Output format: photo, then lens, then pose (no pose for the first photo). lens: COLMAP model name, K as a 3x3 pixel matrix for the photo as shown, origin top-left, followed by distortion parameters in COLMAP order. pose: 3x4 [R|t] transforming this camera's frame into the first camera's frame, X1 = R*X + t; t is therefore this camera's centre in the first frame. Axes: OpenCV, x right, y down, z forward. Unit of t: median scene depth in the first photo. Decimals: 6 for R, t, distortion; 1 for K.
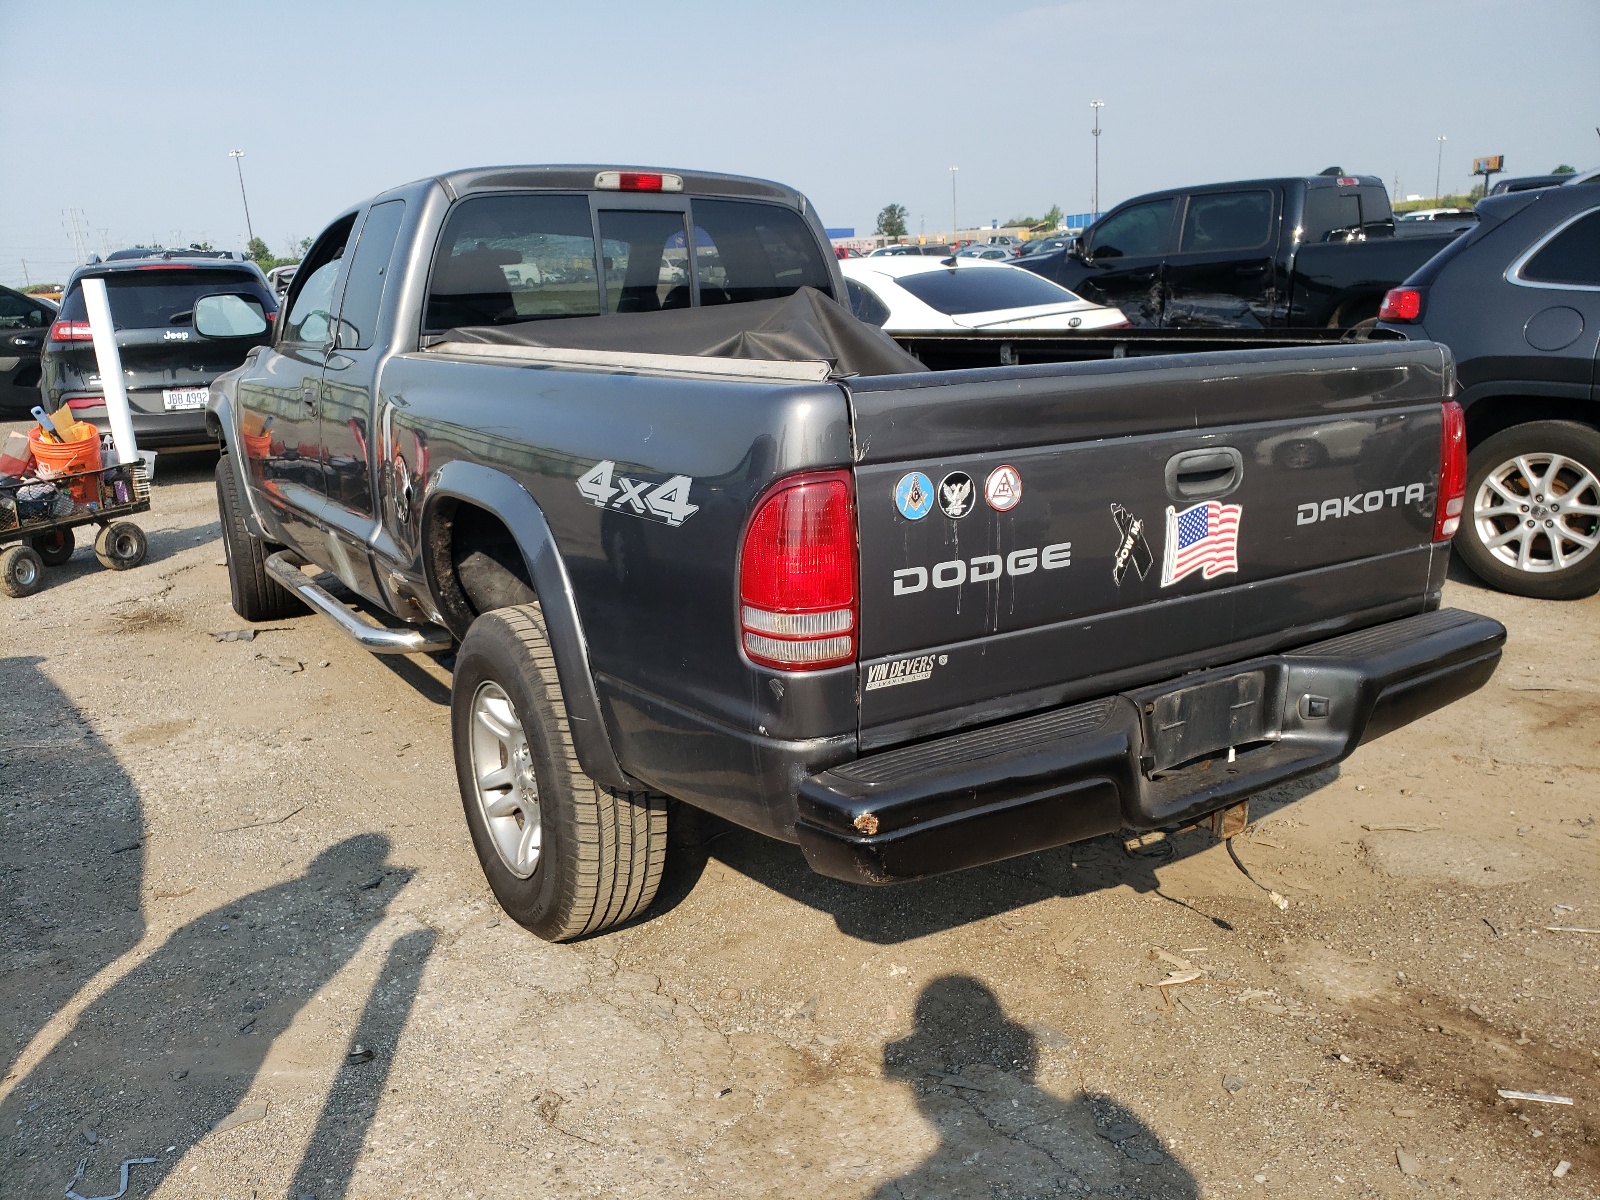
lens RADIAL K [[1263.1, 0, 800.0], [0, 1263.1, 600.0], [0, 0, 1]] dist [0.001551, -0.000401]
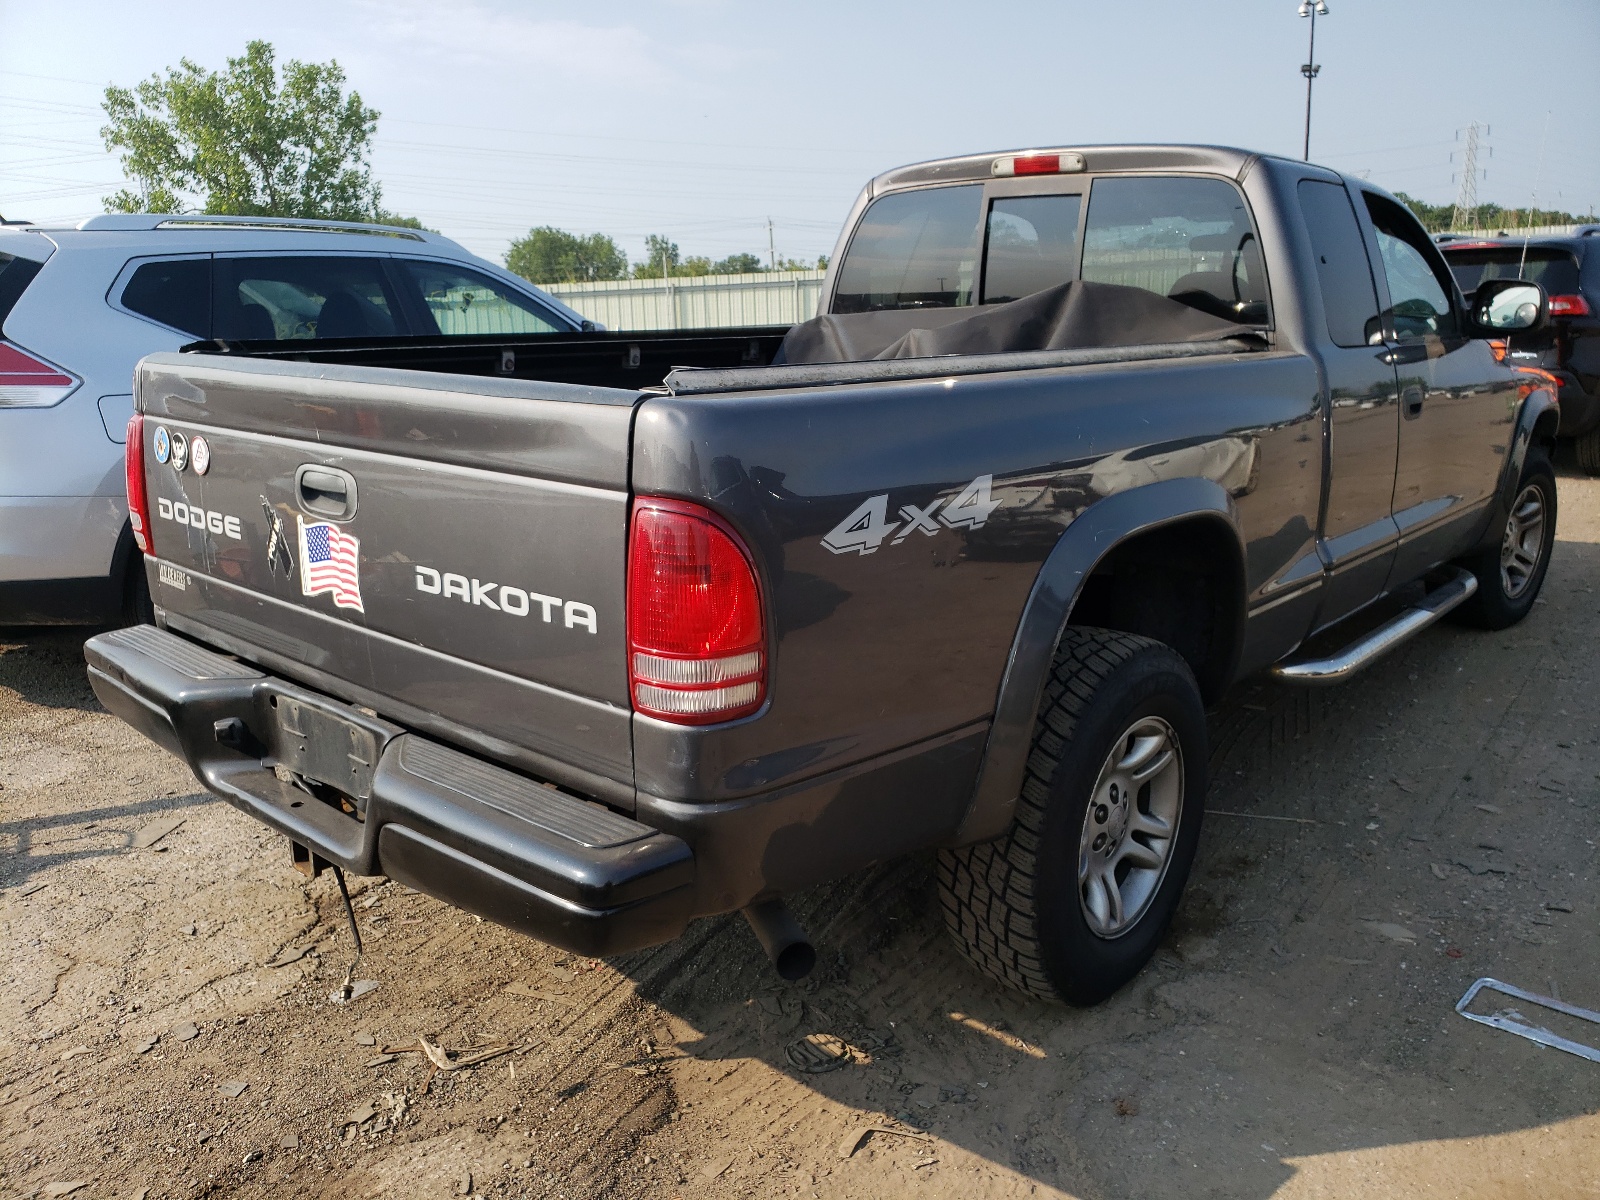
lens RADIAL K [[1263.1, 0, 800.0], [0, 1263.1, 600.0], [0, 0, 1]] dist [0.001551, -0.000401]
pose [[0.268768, 0.251216, -0.929868, 1.201615], [-0.231985, 0.953854, 0.190643, -0.261235], [0.934851, 0.164477, 0.314644, 0.957255]]
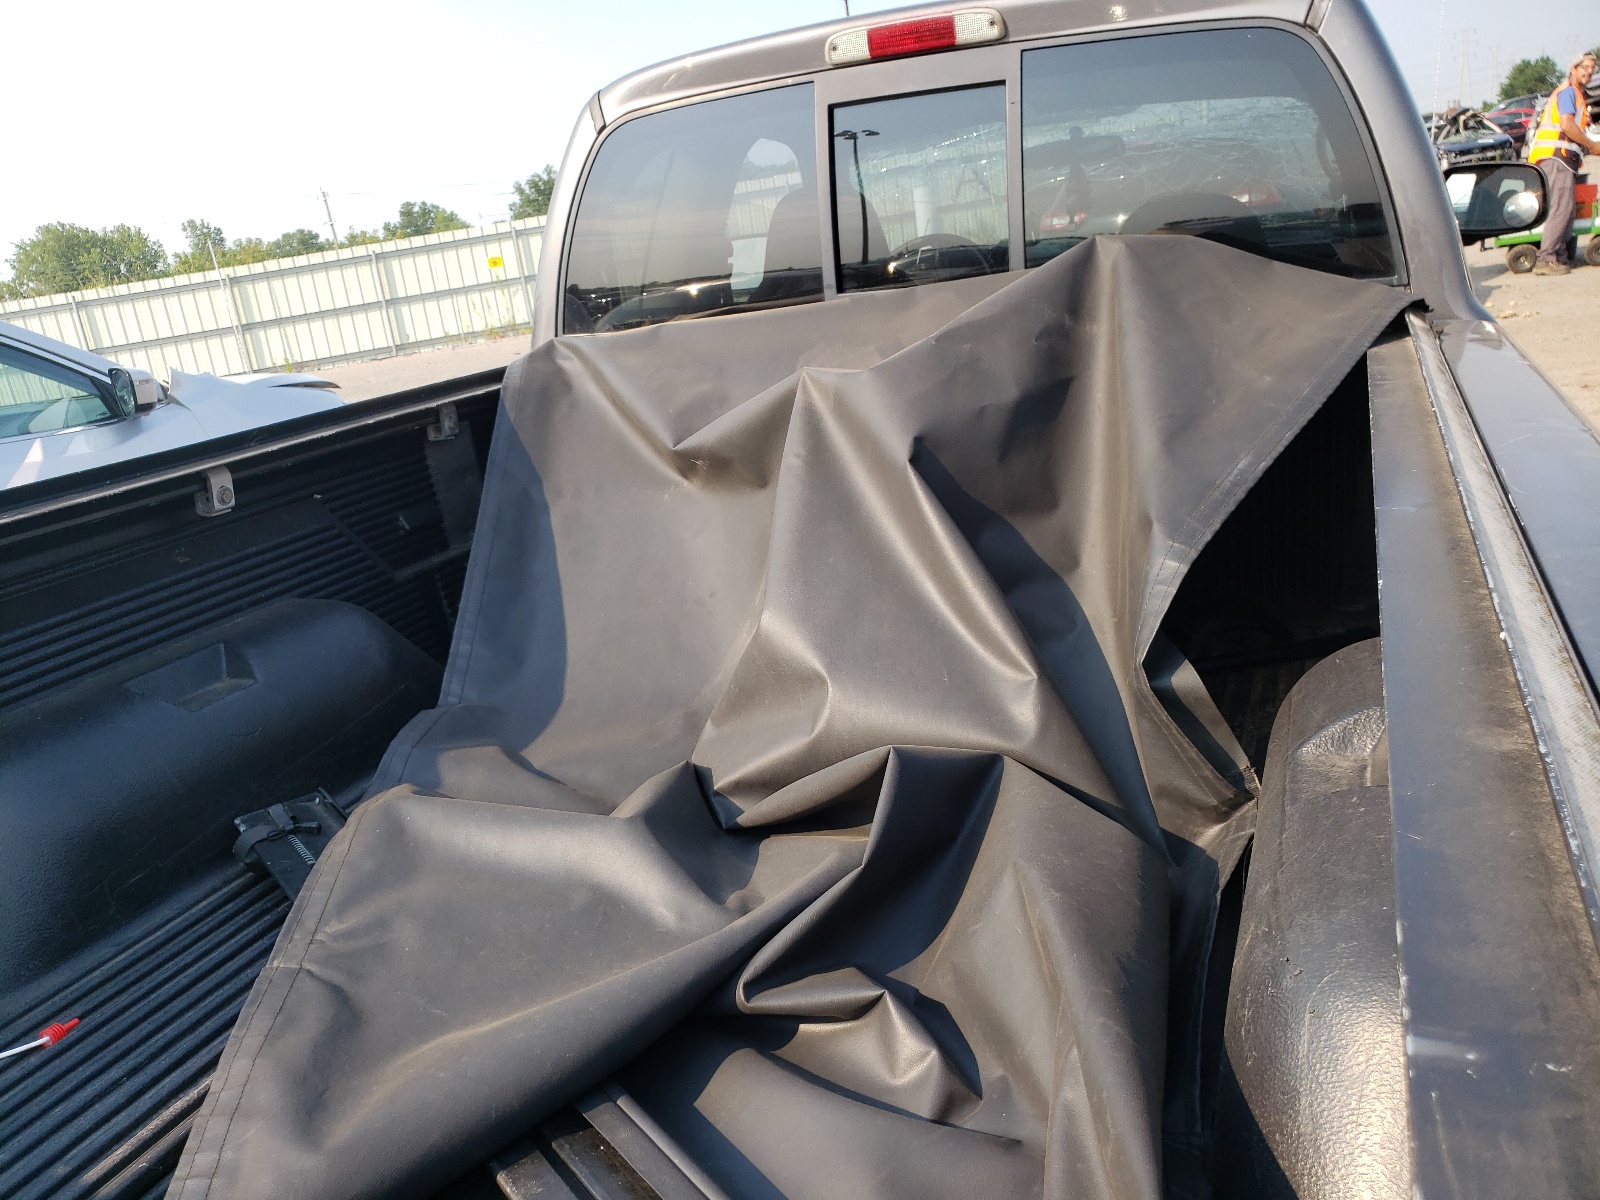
lens RADIAL K [[1264.7, 0, 801.9], [0, 1264.7, 573.9], [0, 0, 1]] dist [-0.057178, 0.090664]
pose [[0.562593, 0.193031, -0.803883, 0.486685], [-0.103381, 0.981154, 0.163247, -0.307190], [0.820245, -0.008735, 0.571946, 1.054768]]
